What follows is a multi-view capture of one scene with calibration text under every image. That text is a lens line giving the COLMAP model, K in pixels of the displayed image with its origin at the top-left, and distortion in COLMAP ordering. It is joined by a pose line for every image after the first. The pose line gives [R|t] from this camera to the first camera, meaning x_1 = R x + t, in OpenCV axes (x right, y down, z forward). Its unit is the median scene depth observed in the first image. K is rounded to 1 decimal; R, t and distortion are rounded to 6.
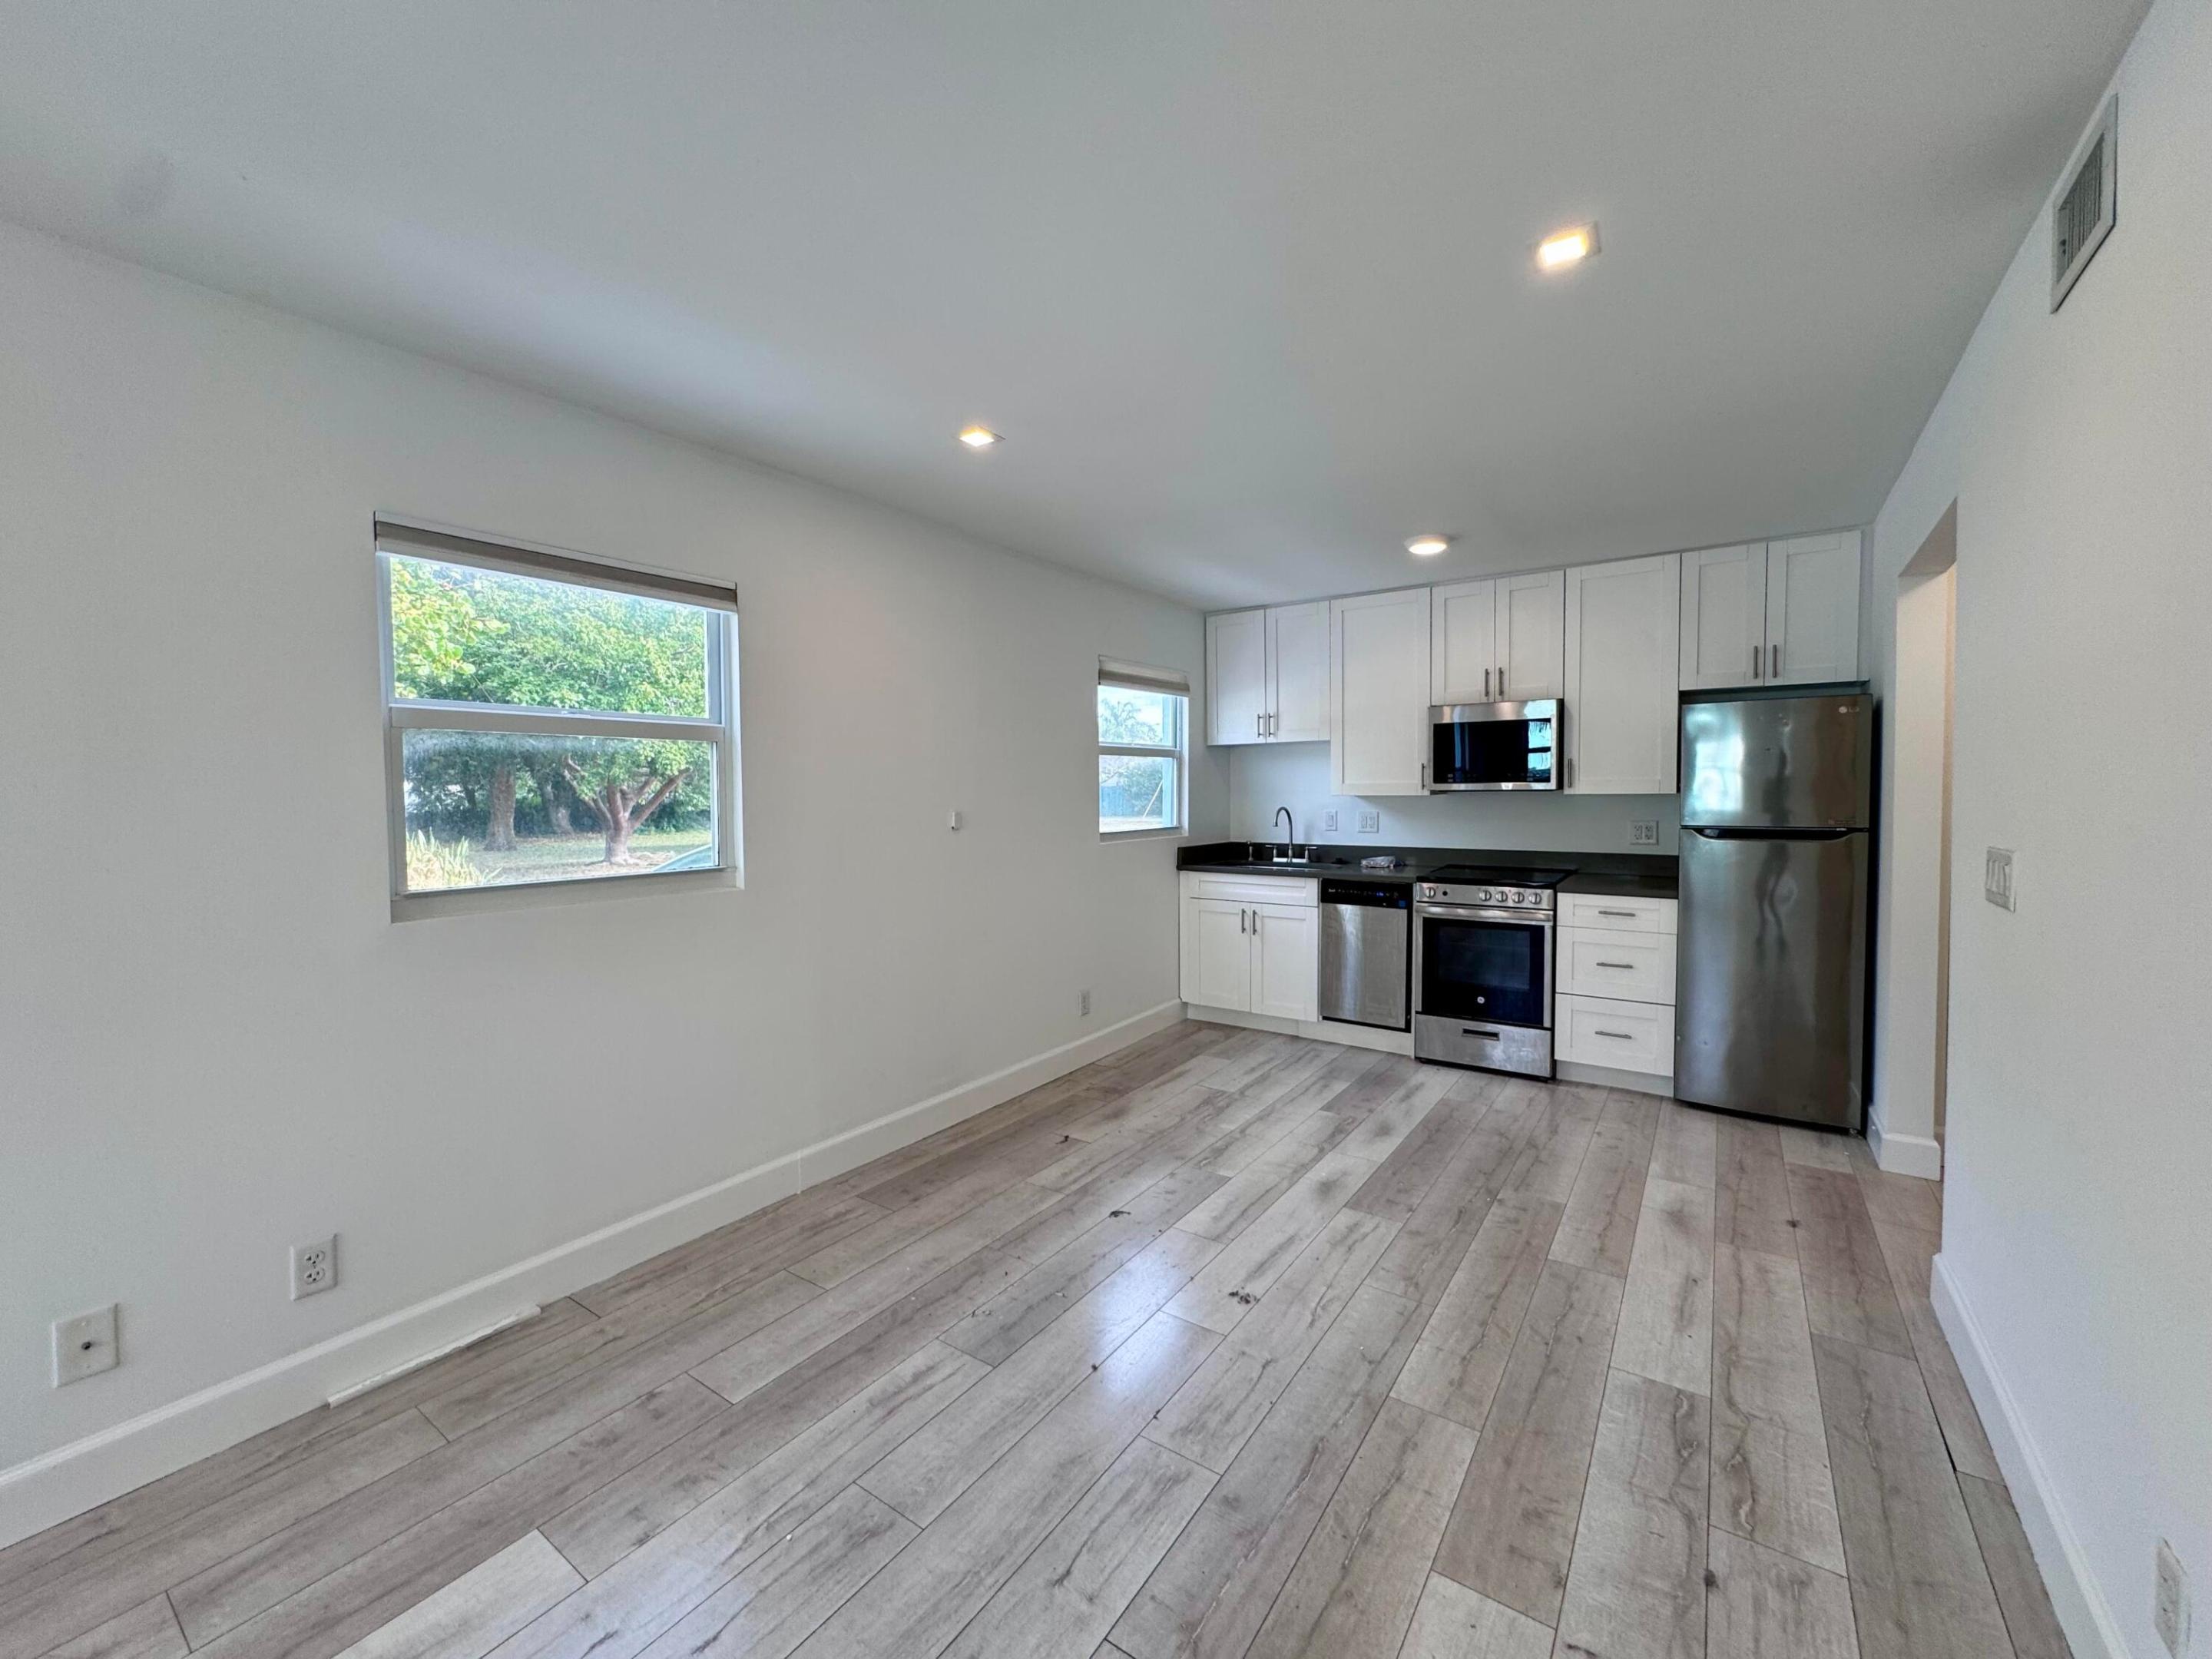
lens RADIAL K [[885.1, 0, 1104.0], [0, 885.1, 824.6], [0, 0, 1]] dist [-0.003095, 0.000531]
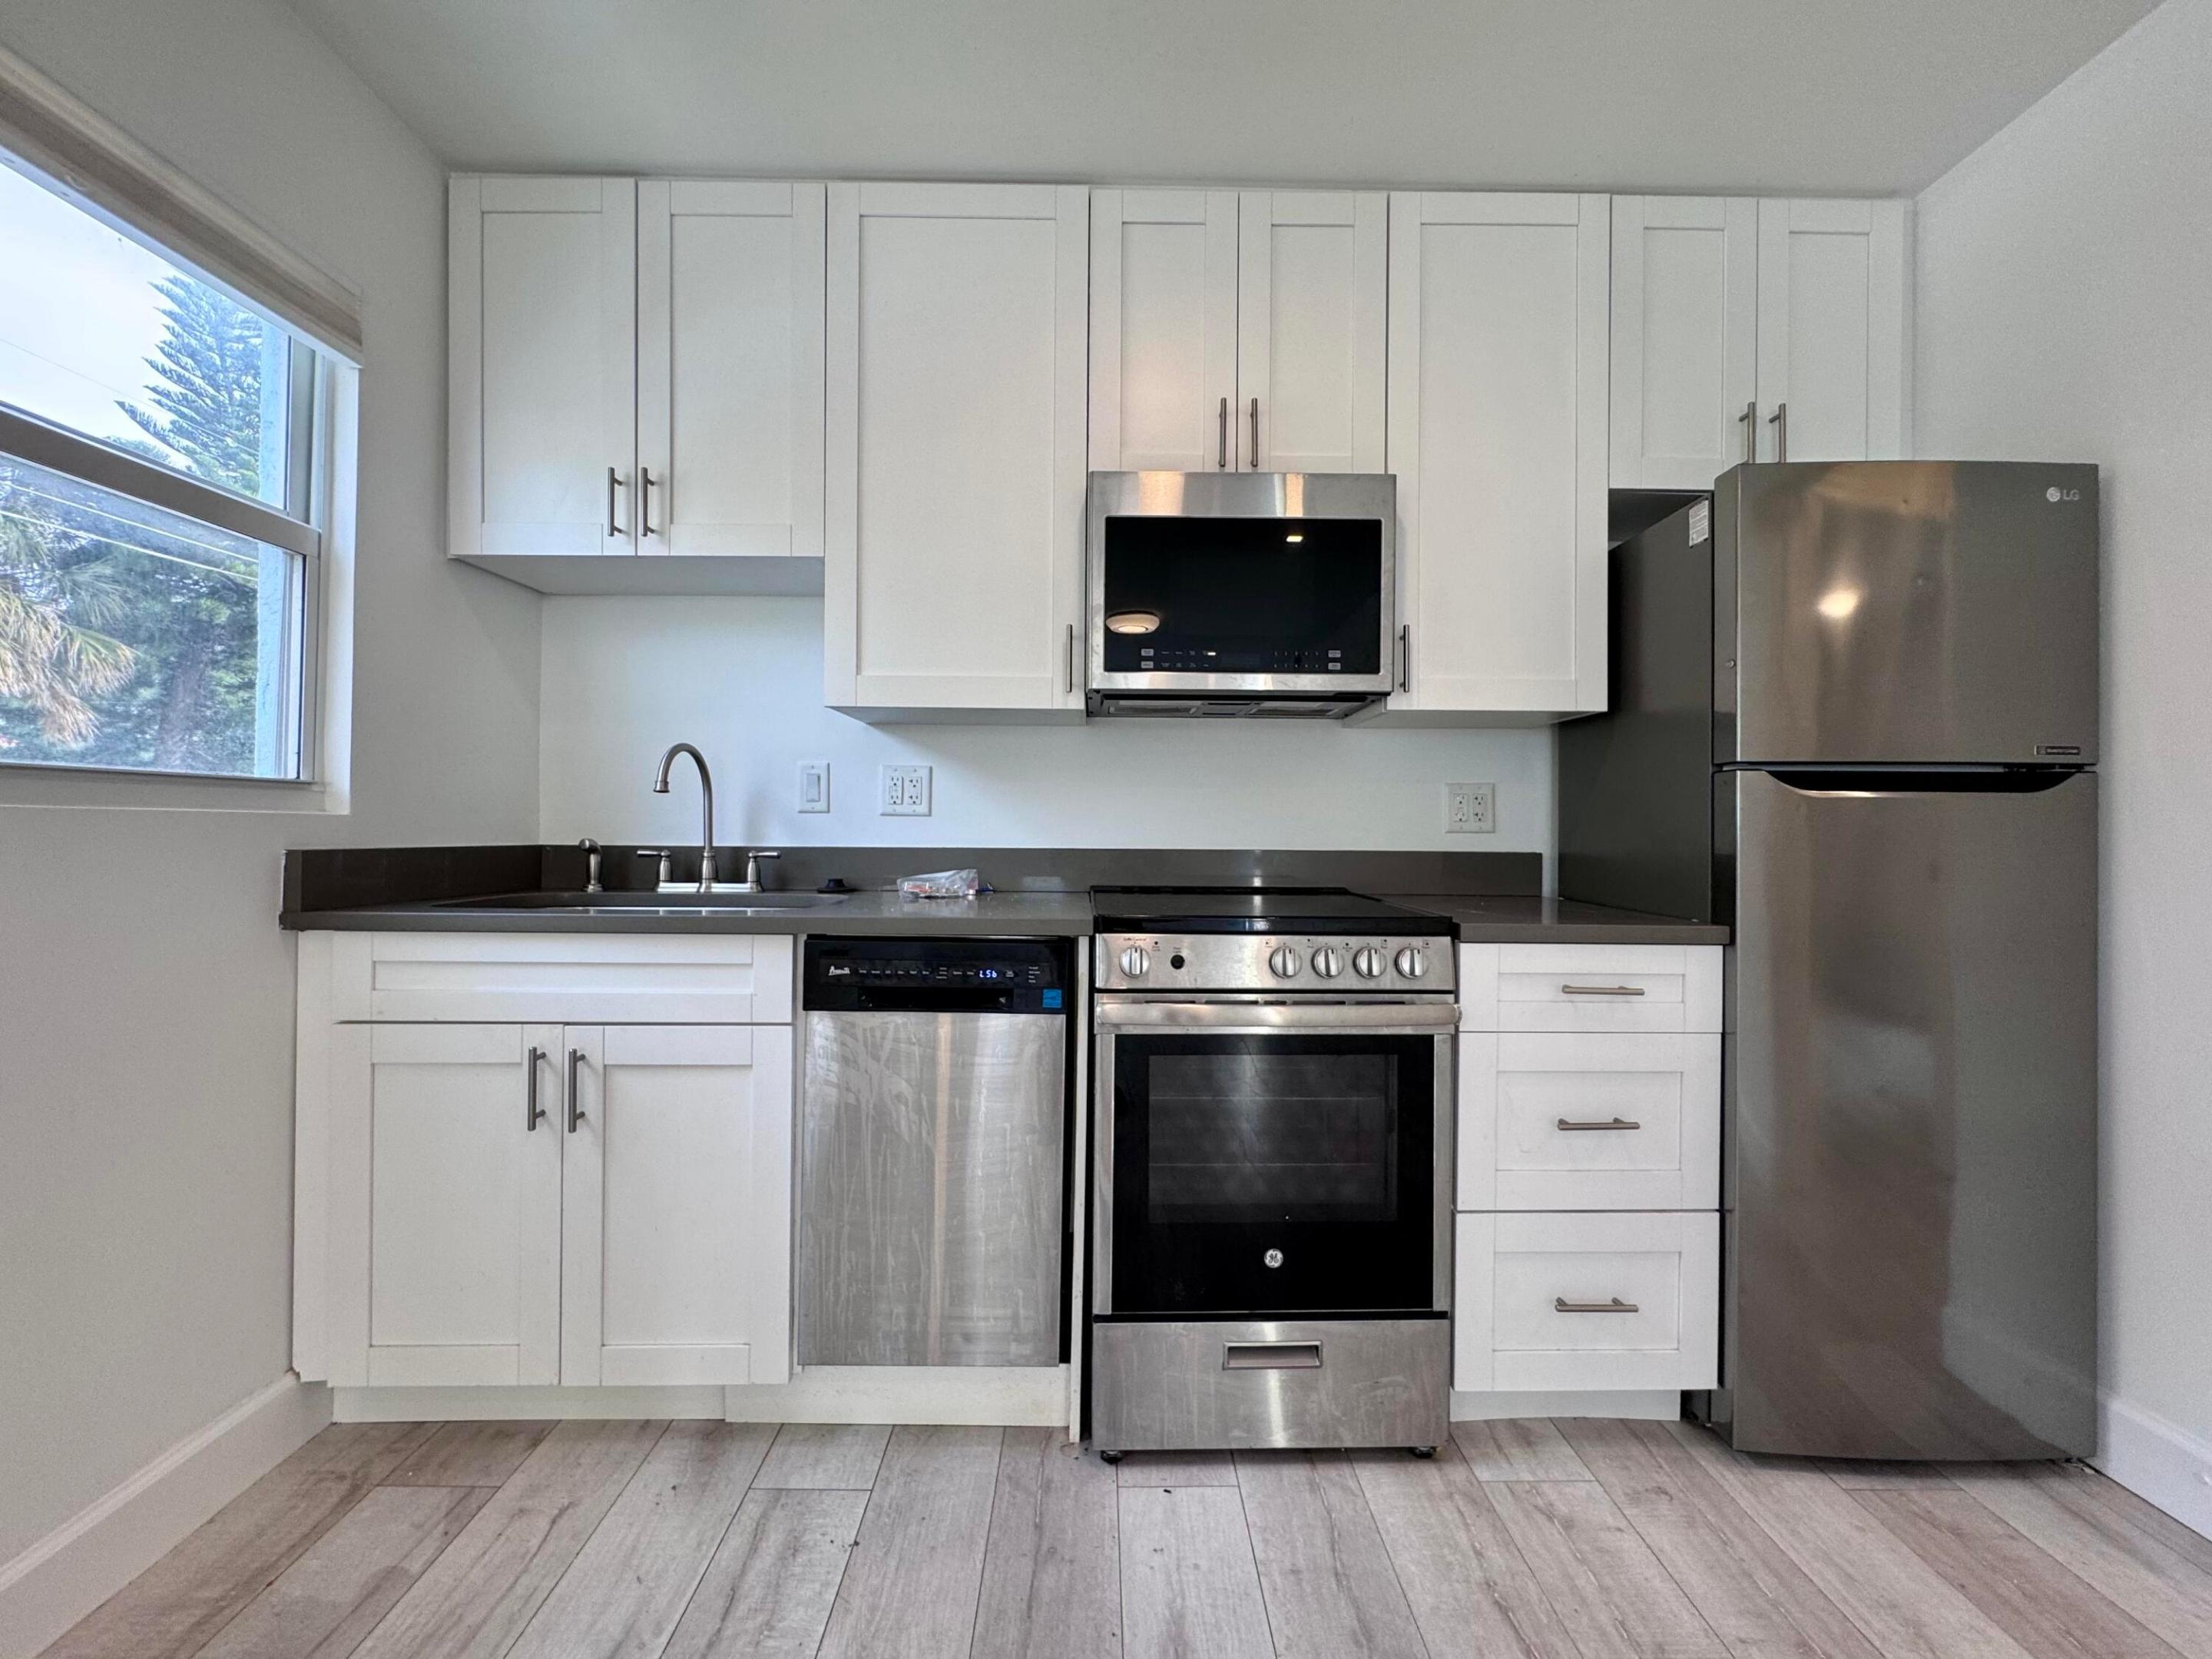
lens RADIAL K [[885.1, 0, 1104.0], [0, 885.1, 824.6], [0, 0, 1]] dist [-0.003095, 0.000531]
pose [[0.813068, 0.018346, 0.581879, 0.168278], [0.008693, 0.999009, -0.043645, 0.041110], [-0.582104, 0.040545, 0.812103, 0.777088]]
